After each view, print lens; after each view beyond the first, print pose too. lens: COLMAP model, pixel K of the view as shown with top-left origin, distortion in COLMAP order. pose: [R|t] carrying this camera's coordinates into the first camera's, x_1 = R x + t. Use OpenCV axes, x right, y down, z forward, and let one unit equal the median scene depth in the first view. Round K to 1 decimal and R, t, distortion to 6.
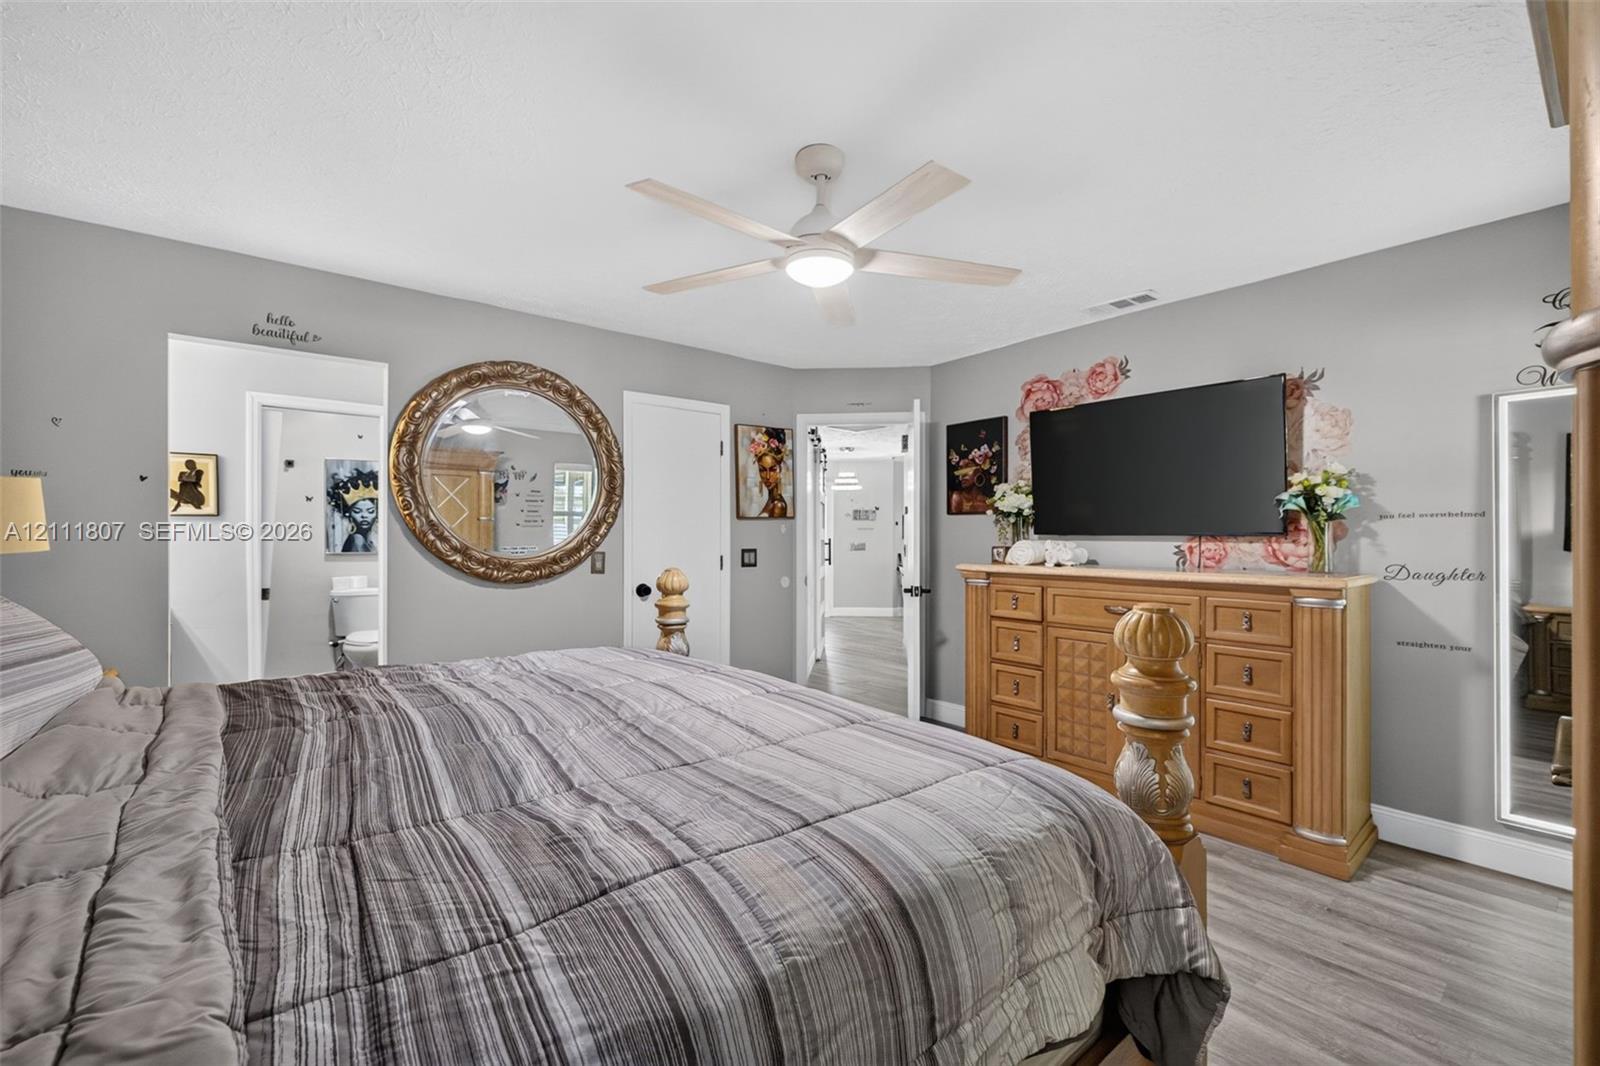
lens RADIAL K [[666.6, 0, 802.4], [0, 666.6, 533.8], [0, 0, 1]] dist [-0.000424, -0.000459]
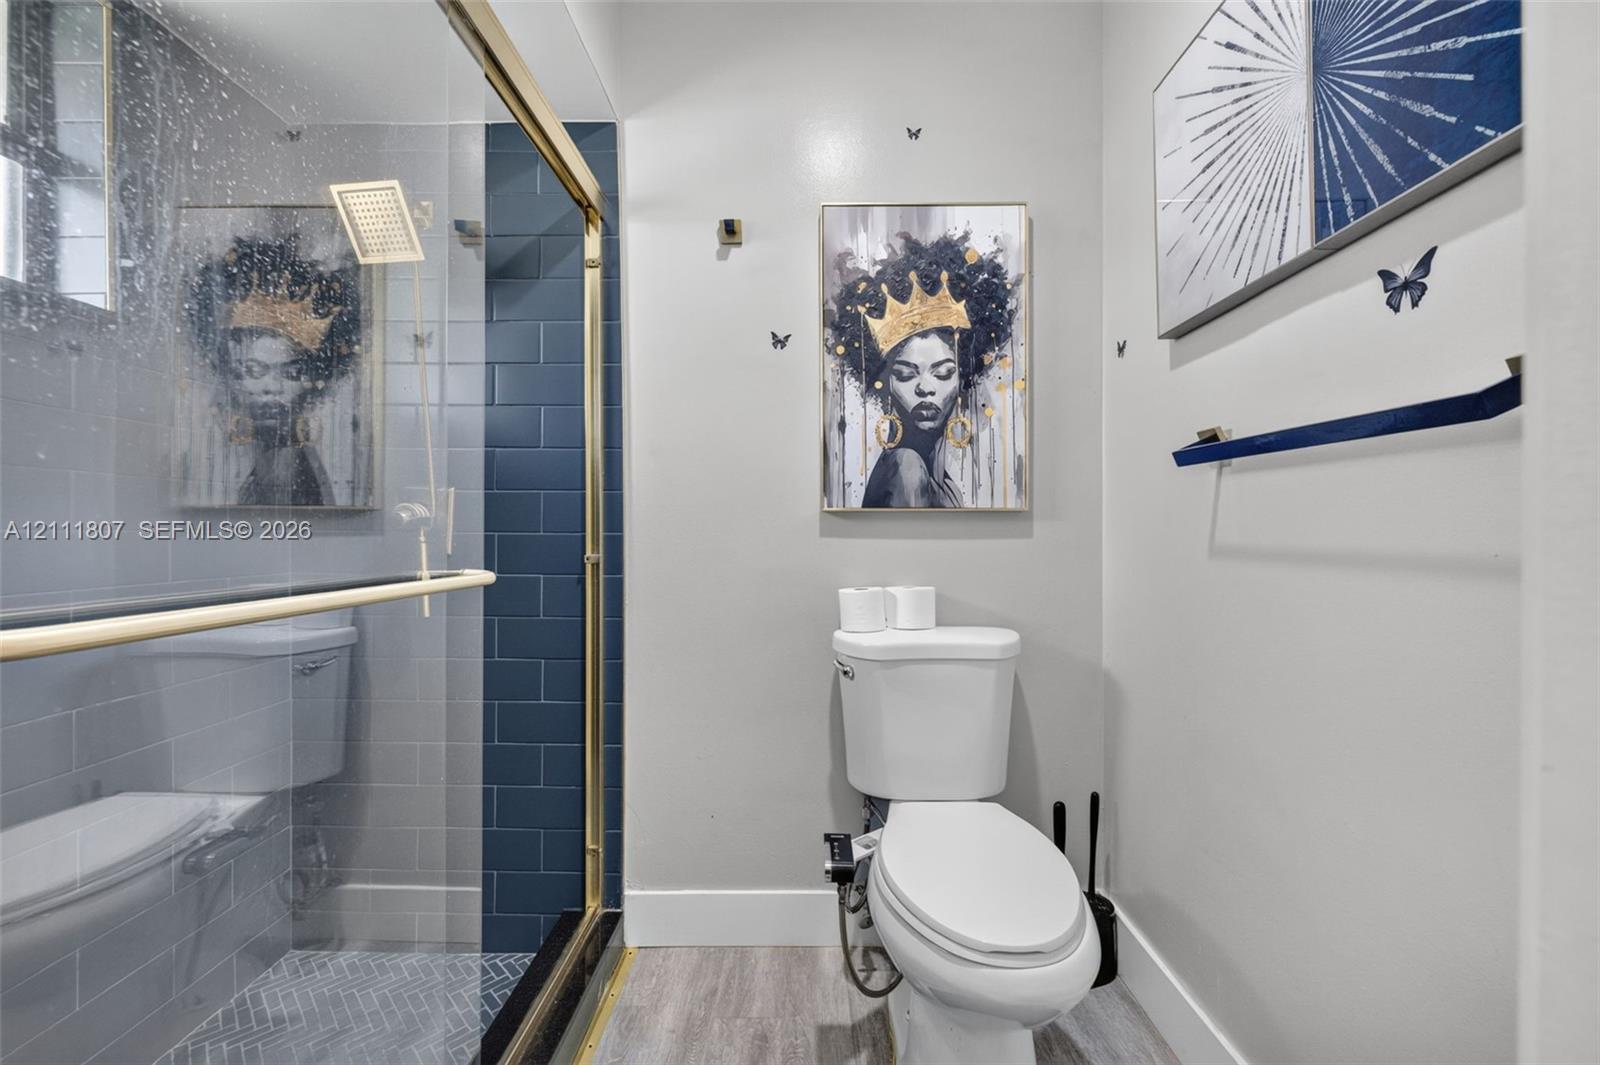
lens RADIAL K [[666.6, 0, 802.4], [0, 666.6, 533.3], [0, 0, 1]] dist [-0.000424, -0.000459]
pose [[0.769324, 0.002153, -0.638855, -0.514248], [0.000764, 0.999991, 0.004290, 0.038465], [0.638858, -0.003789, 0.769315, 0.742067]]
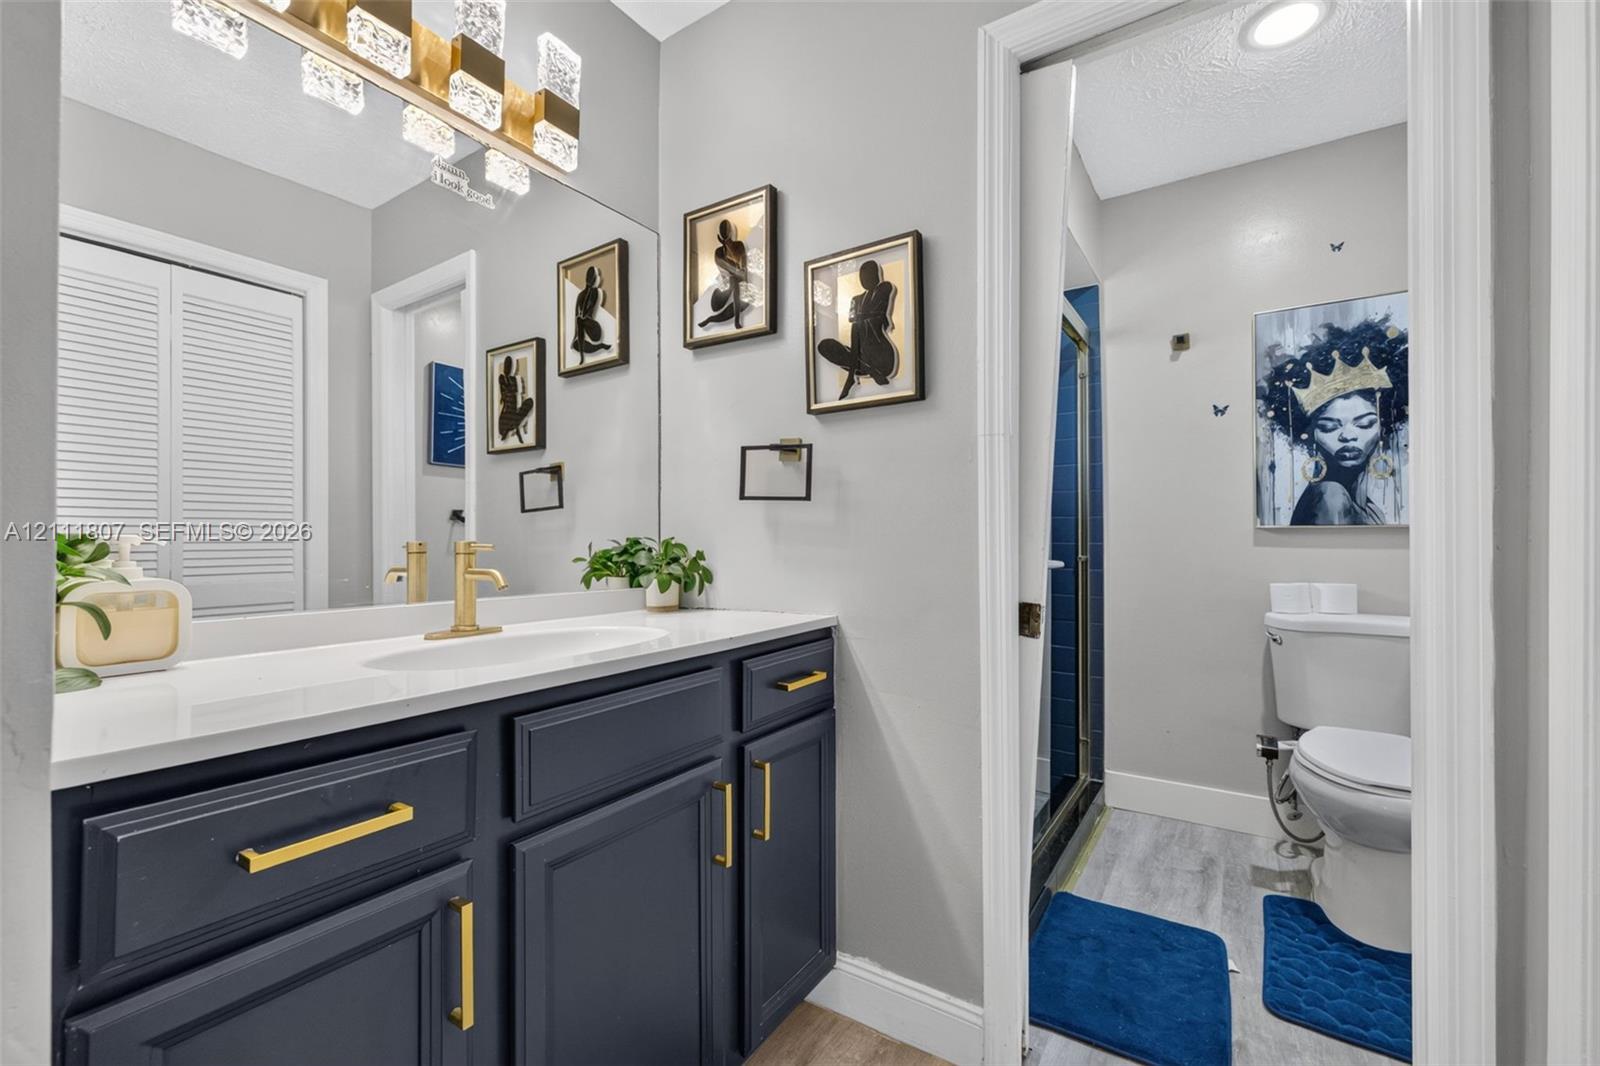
lens RADIAL K [[666.6, 0, 802.4], [0, 666.6, 533.8], [0, 0, 1]] dist [-0.000424, -0.000459]
pose [[0.296807, -0.004617, -0.954926, -0.373075], [0.001836, 0.999989, -0.004264, 0.034565], [0.954936, -0.000488, 0.296813, 0.569165]]
